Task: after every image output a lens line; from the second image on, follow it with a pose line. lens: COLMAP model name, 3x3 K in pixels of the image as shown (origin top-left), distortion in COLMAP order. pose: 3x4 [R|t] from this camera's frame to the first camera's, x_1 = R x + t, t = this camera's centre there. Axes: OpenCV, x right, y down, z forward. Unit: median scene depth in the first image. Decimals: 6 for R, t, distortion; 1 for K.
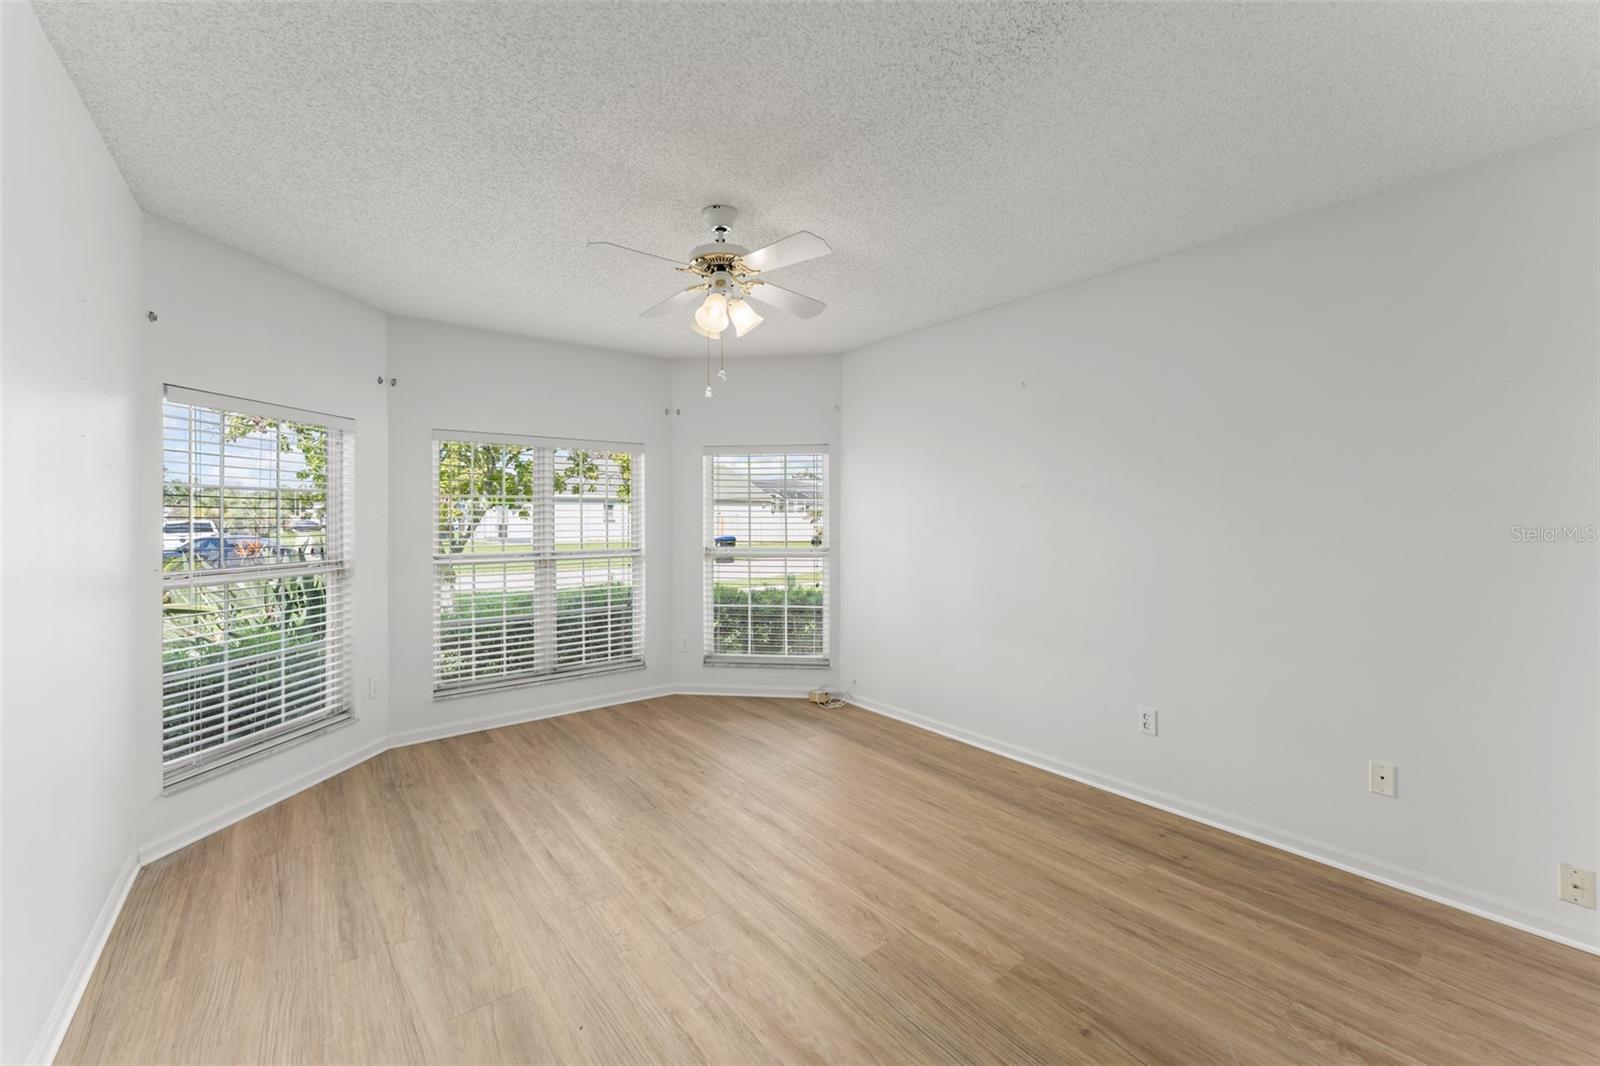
lens RADIAL K [[635.6, 0, 799.6], [0, 635.6, 525.1], [0, 0, 1]] dist [-0.002199, -0.000127]
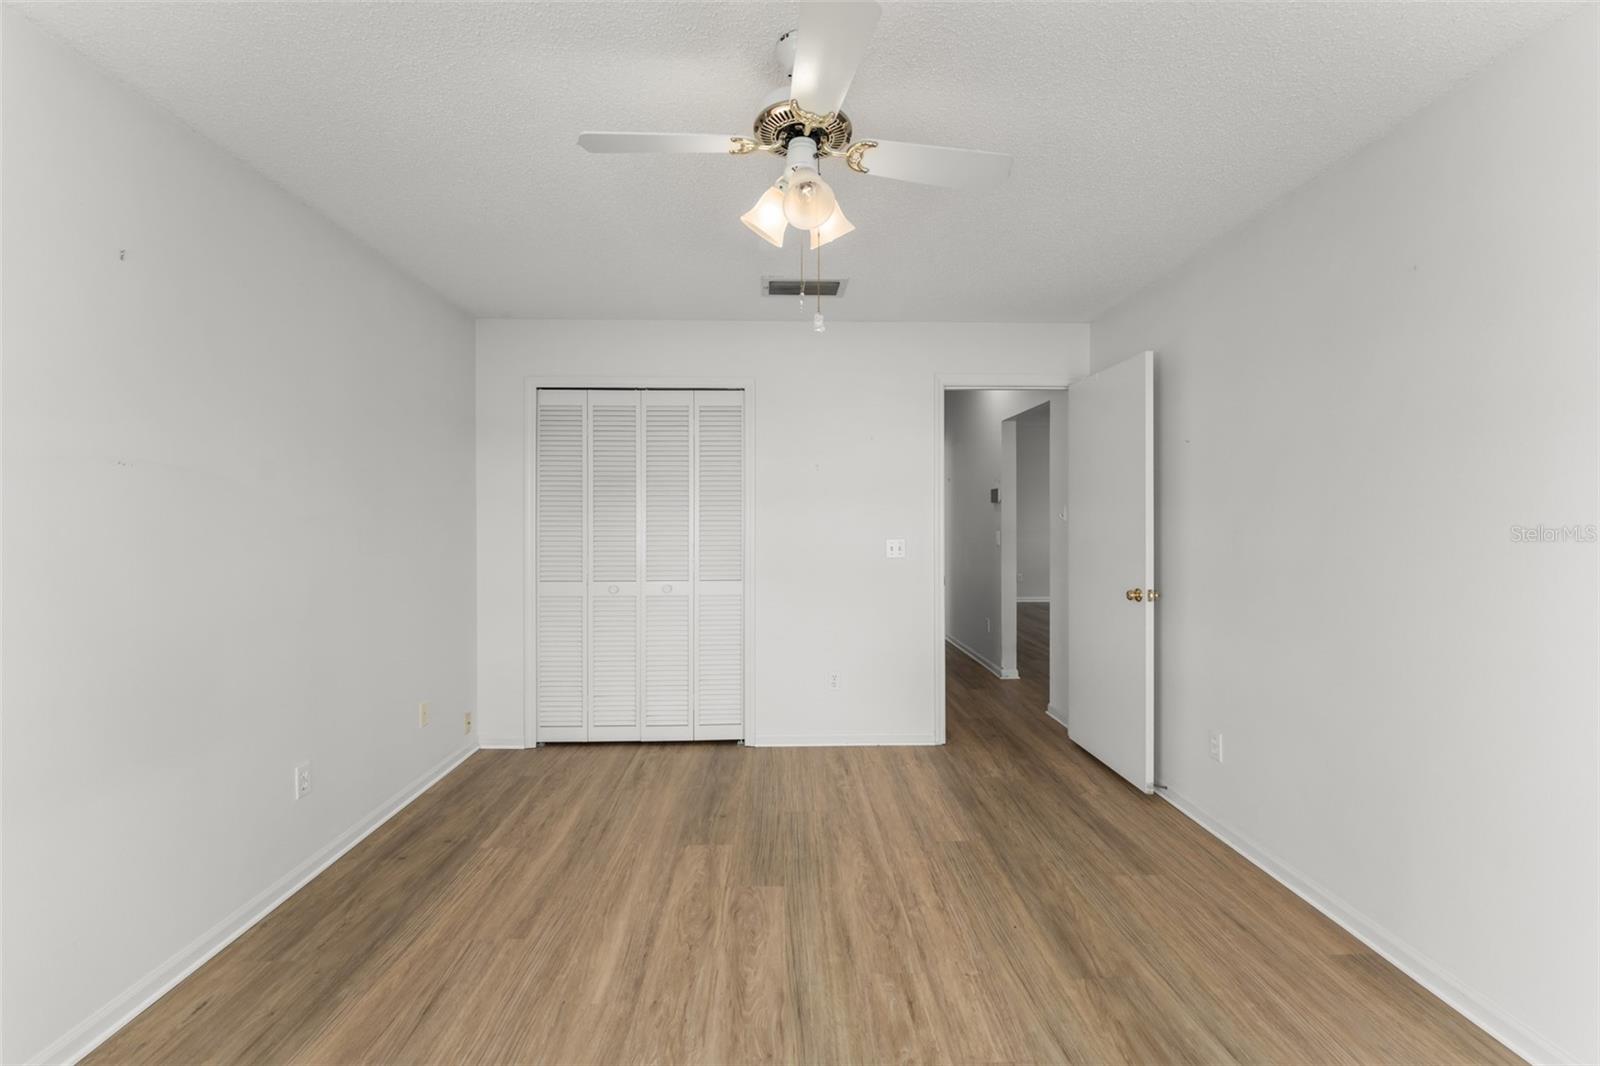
lens RADIAL K [[635.6, 0, 800.7], [0, 635.6, 525.6], [0, 0, 1]] dist [-0.002199, -0.000127]
pose [[-0.805957, -0.003628, 0.591963, -0.572132], [0.011209, 0.999708, 0.021389, -0.023365], [-0.591868, 0.023874, -0.805681, 1.727086]]
